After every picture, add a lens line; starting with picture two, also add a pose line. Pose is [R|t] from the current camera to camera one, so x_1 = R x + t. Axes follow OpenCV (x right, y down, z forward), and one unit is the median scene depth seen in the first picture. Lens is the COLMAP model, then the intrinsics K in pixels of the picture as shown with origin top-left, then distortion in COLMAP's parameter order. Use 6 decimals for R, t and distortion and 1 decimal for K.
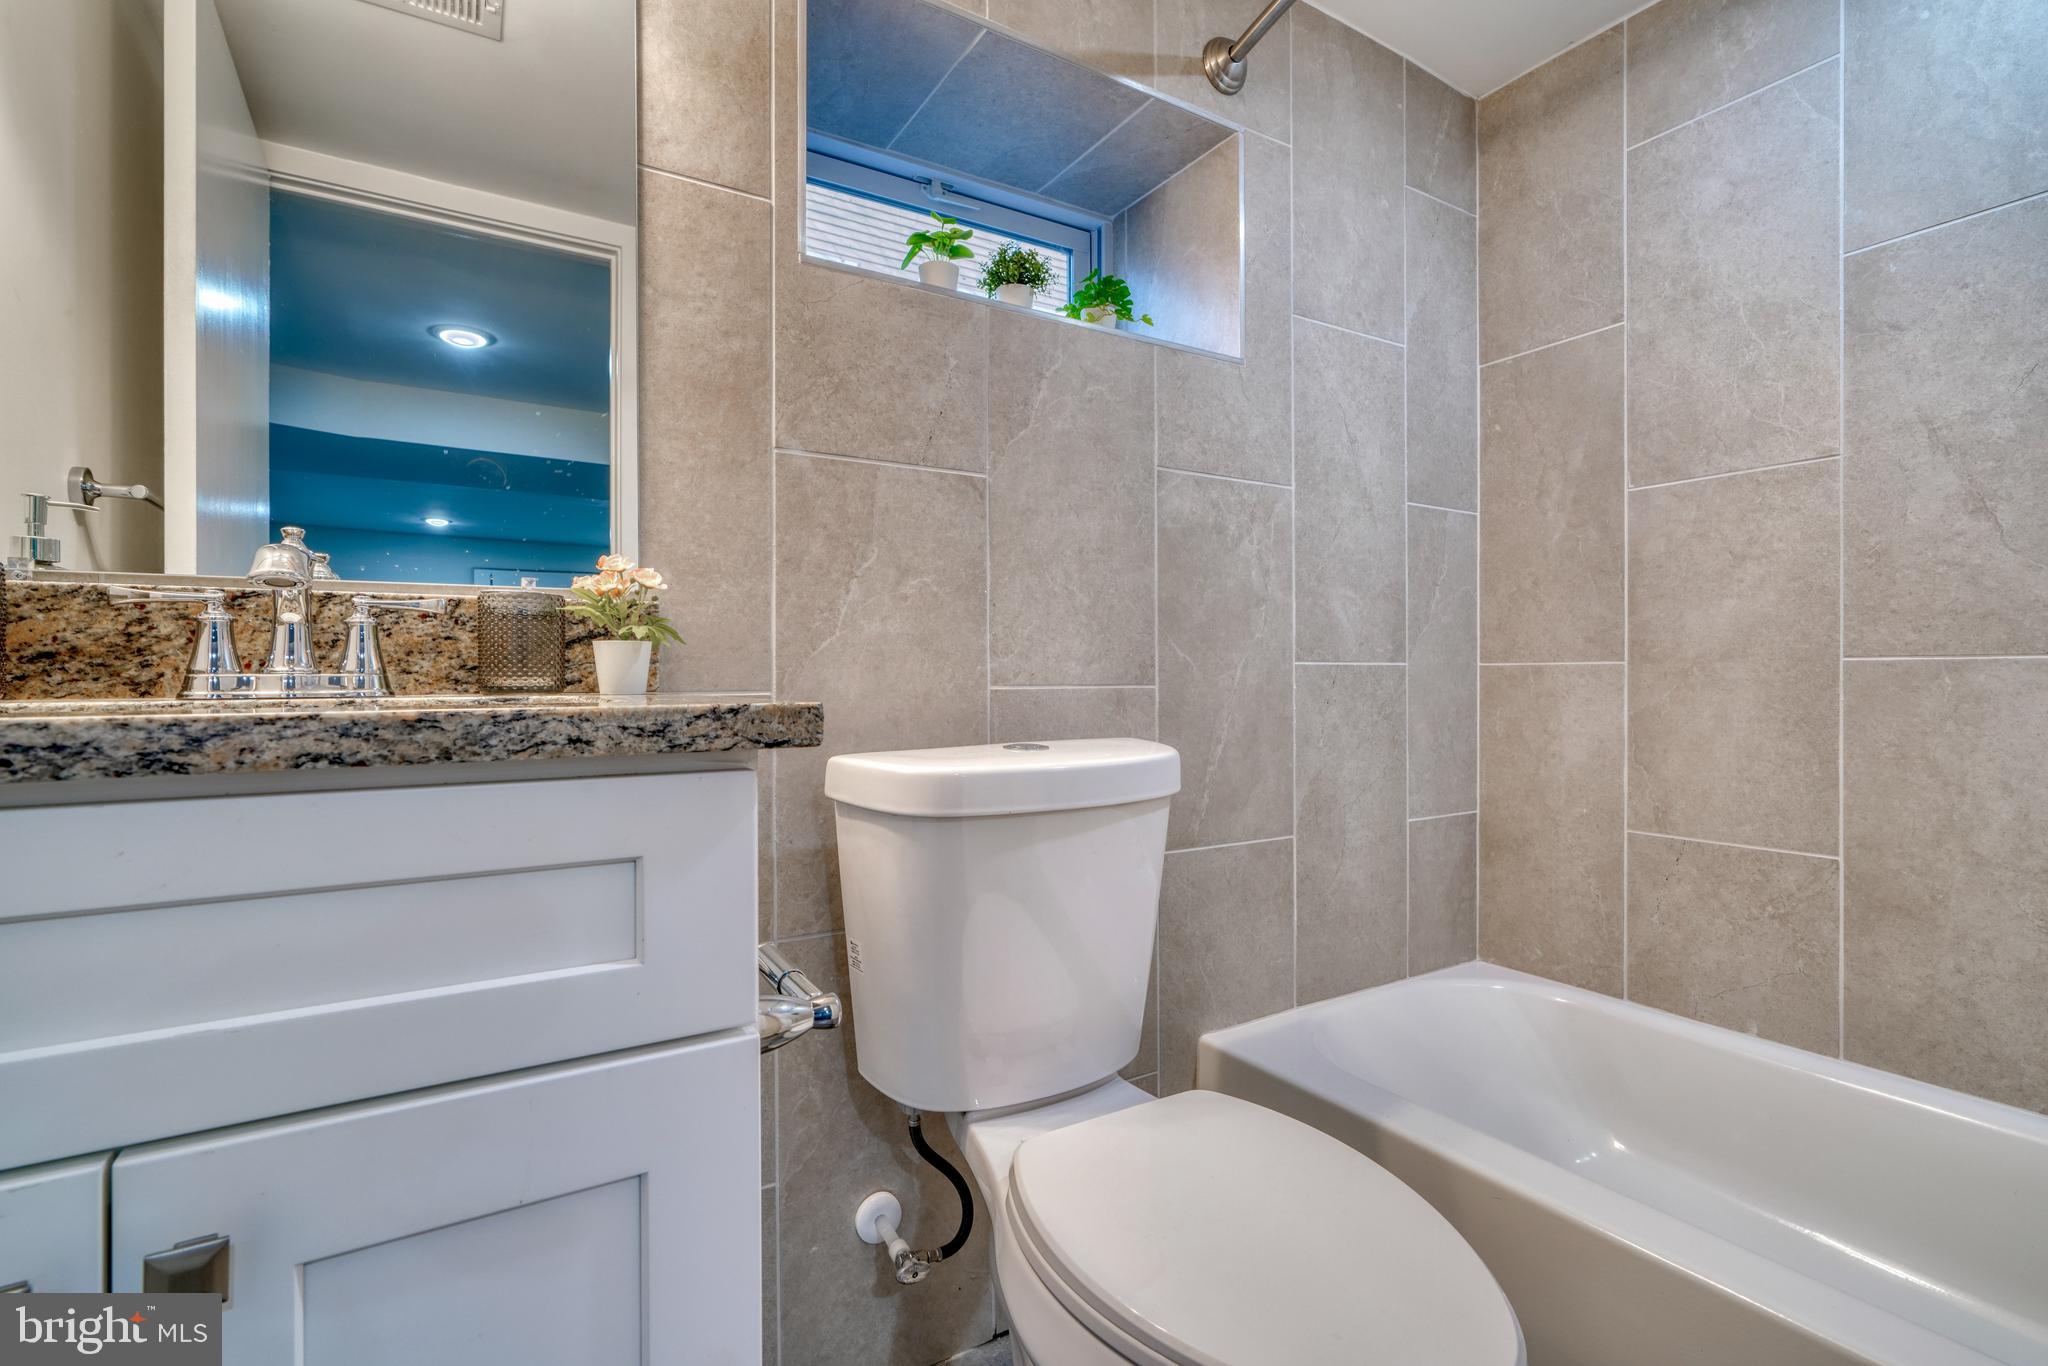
lens RADIAL K [[928.3, 0, 1017.8], [0, 928.3, 675.7], [0, 0, 1]] dist [-0.011214, 0.005580]
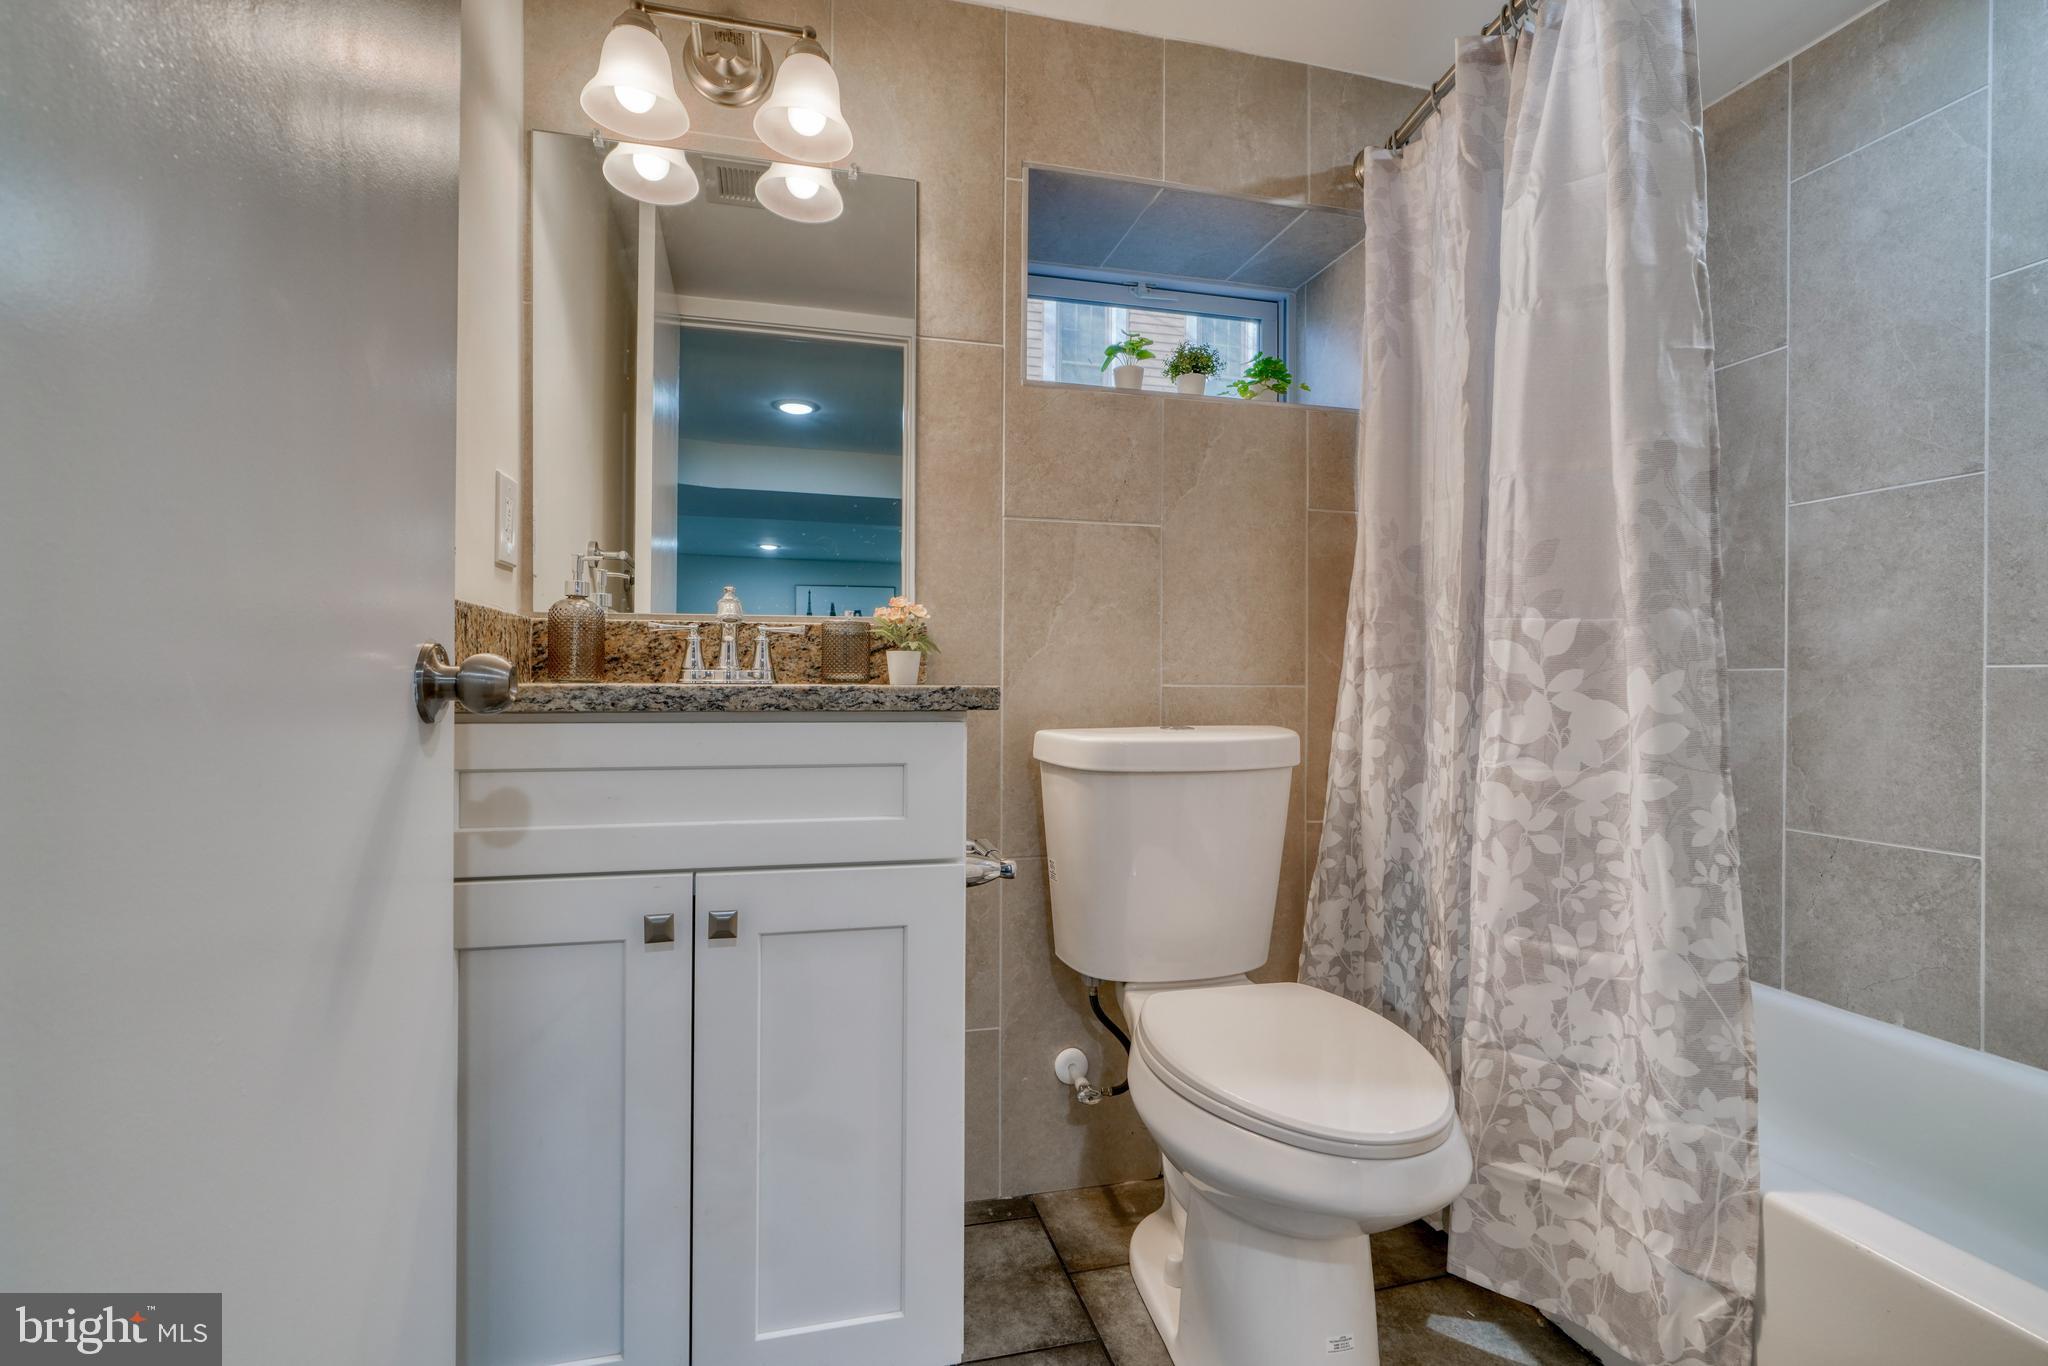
lens RADIAL K [[928.3, 0, 1010.3], [0, 928.3, 674.5], [0, 0, 1]] dist [-0.011214, 0.005580]
pose [[0.955028, 0.006731, -0.296440, 0.151966], [-0.008950, 0.999941, -0.006131, 0.007367], [0.296381, 0.008509, 0.955032, -0.320911]]
